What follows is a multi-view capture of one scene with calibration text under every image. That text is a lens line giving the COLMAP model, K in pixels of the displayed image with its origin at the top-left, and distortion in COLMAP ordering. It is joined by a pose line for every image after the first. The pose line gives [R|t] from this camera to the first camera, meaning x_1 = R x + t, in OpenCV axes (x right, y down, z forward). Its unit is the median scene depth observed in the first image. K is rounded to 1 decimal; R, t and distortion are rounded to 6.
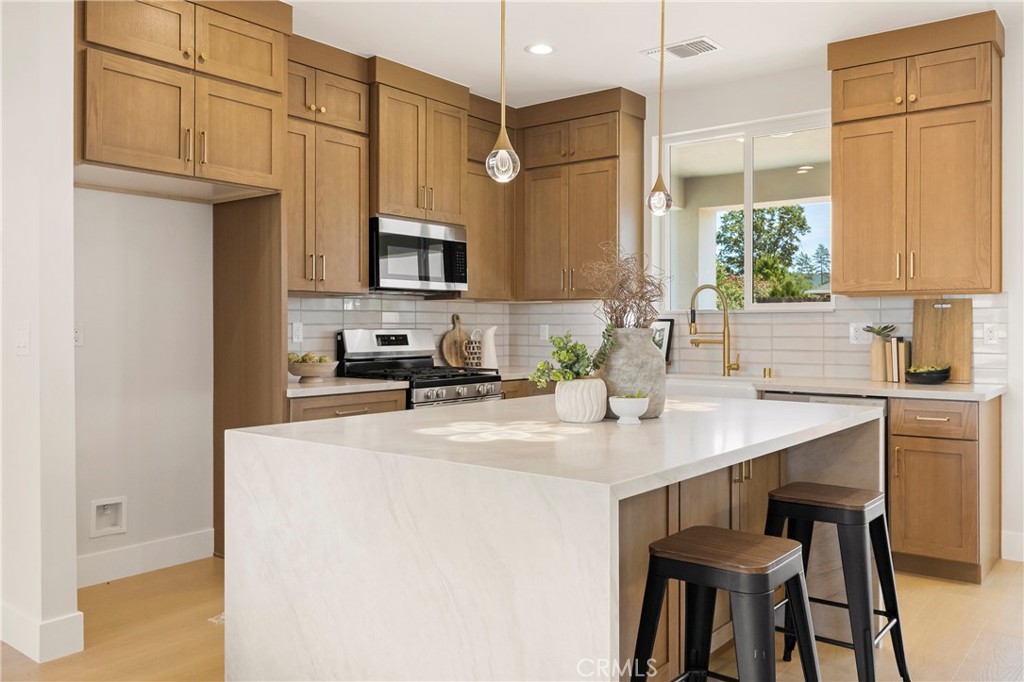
lens RADIAL K [[821.4, 0, 512.0], [0, 821.4, 341.0], [0, 0, 1]] dist [-0.071435, 0.000442]
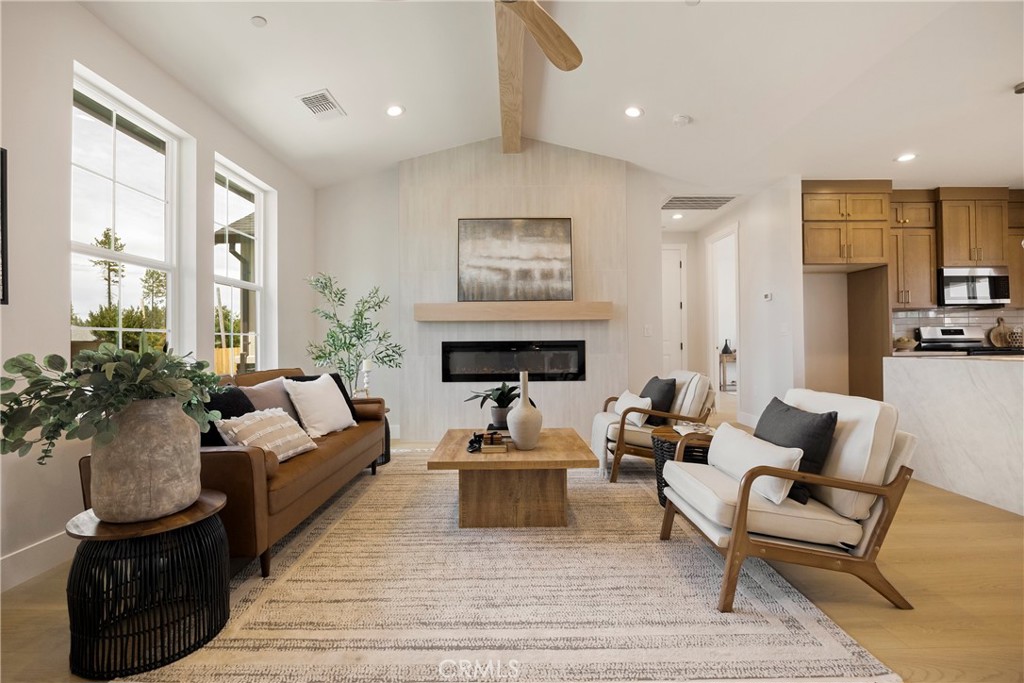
lens RADIAL K [[466.3, 0, 512.0], [0, 466.3, 341.5], [0, 0, 1]] dist [-0.001940, 0.000108]
pose [[0.642684, -0.016632, -0.765951, 0.024602], [0.002044, 0.999798, -0.019995, 0.044269], [0.766129, 0.011285, 0.642588, -0.508241]]
